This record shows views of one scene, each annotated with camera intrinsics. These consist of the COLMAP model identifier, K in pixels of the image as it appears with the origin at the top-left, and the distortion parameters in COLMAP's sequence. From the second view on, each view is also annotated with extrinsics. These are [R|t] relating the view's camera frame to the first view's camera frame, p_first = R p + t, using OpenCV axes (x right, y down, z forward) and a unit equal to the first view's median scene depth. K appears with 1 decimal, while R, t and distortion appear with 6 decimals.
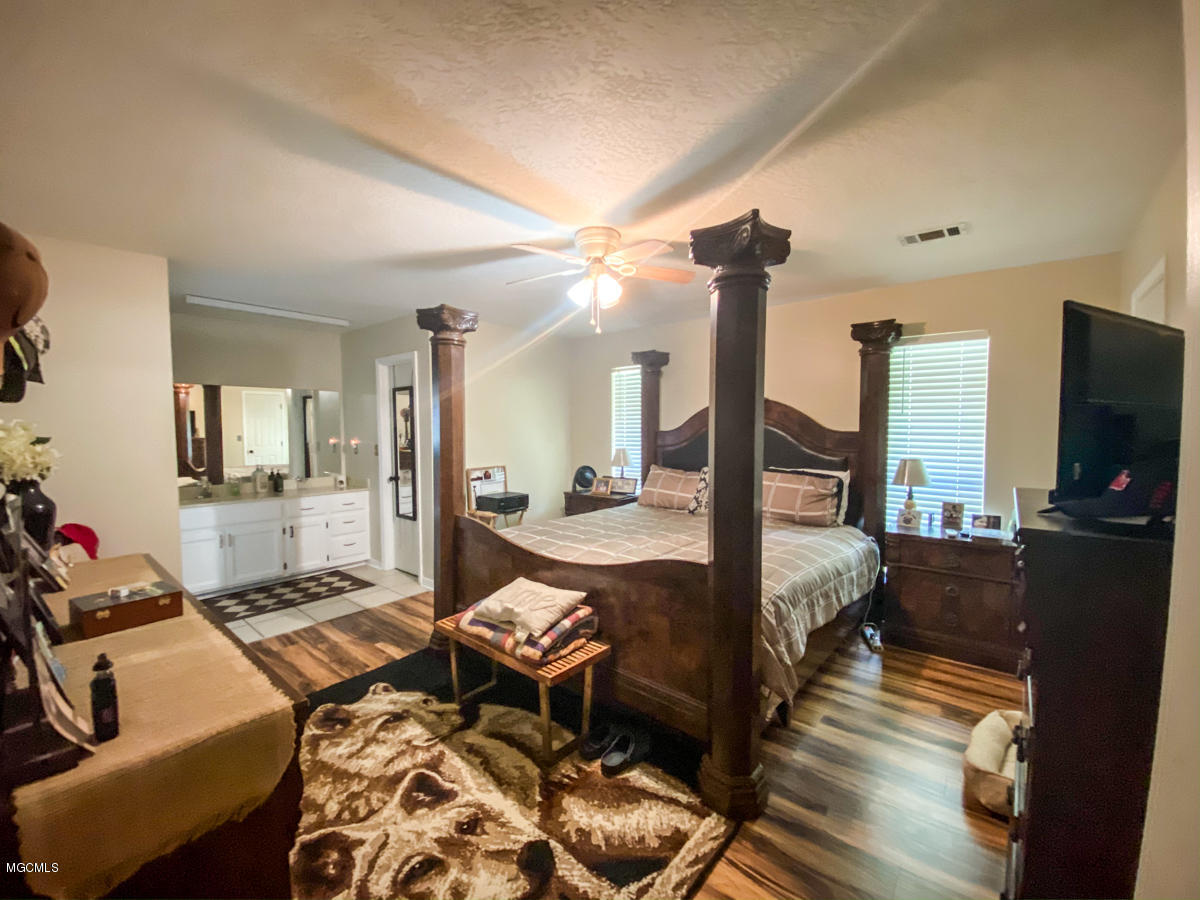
lens RADIAL K [[490.8, 0, 600.0], [0, 490.8, 450.0], [0, 0, 1]] dist [-0.001454, -0.000173]
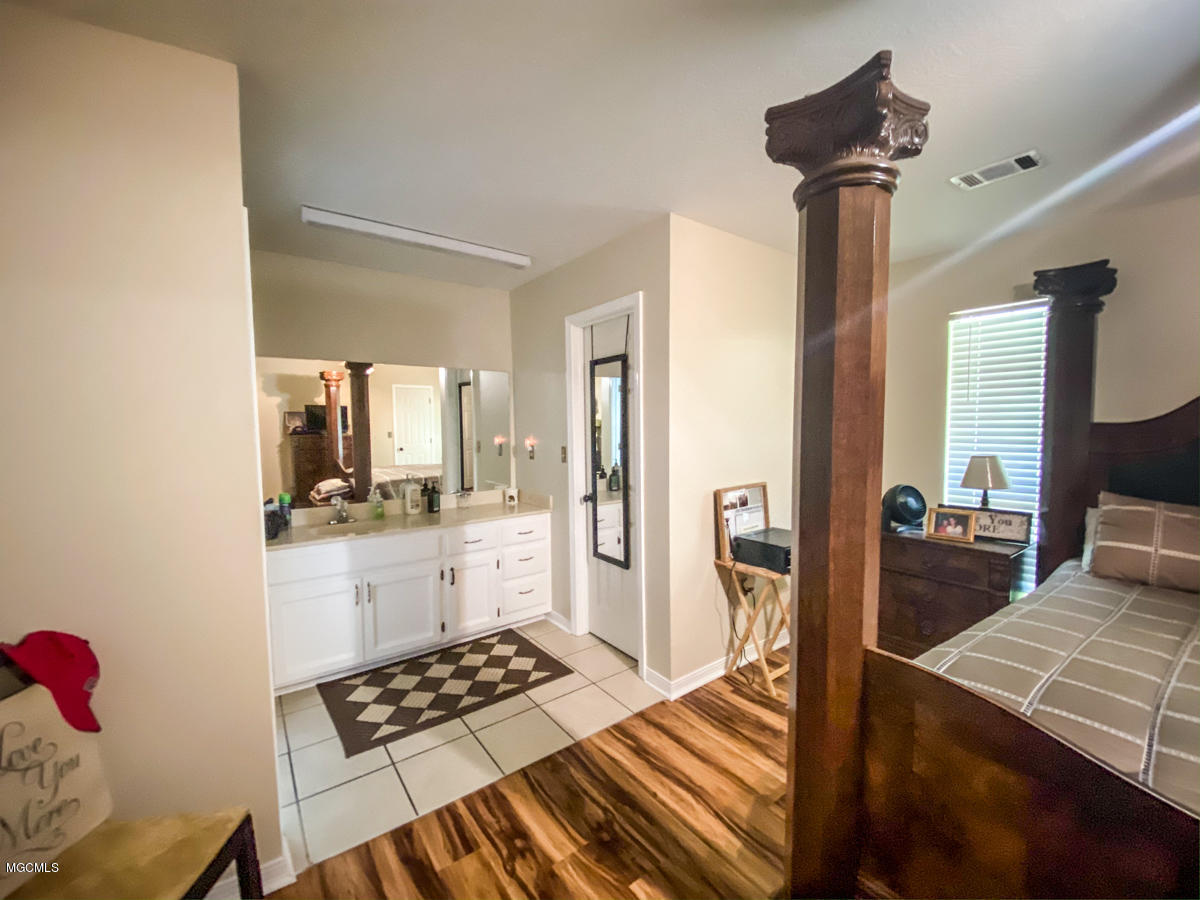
lens RADIAL K [[494.8, 0, 598.3], [0, 494.8, 455.9], [0, 0, 1]] dist [0.032018, -0.000244]
pose [[0.970885, 0.012134, -0.239240, -0.259117], [-0.007205, 0.999744, 0.021468, -0.013378], [0.239439, -0.019120, 0.970723, 0.369303]]
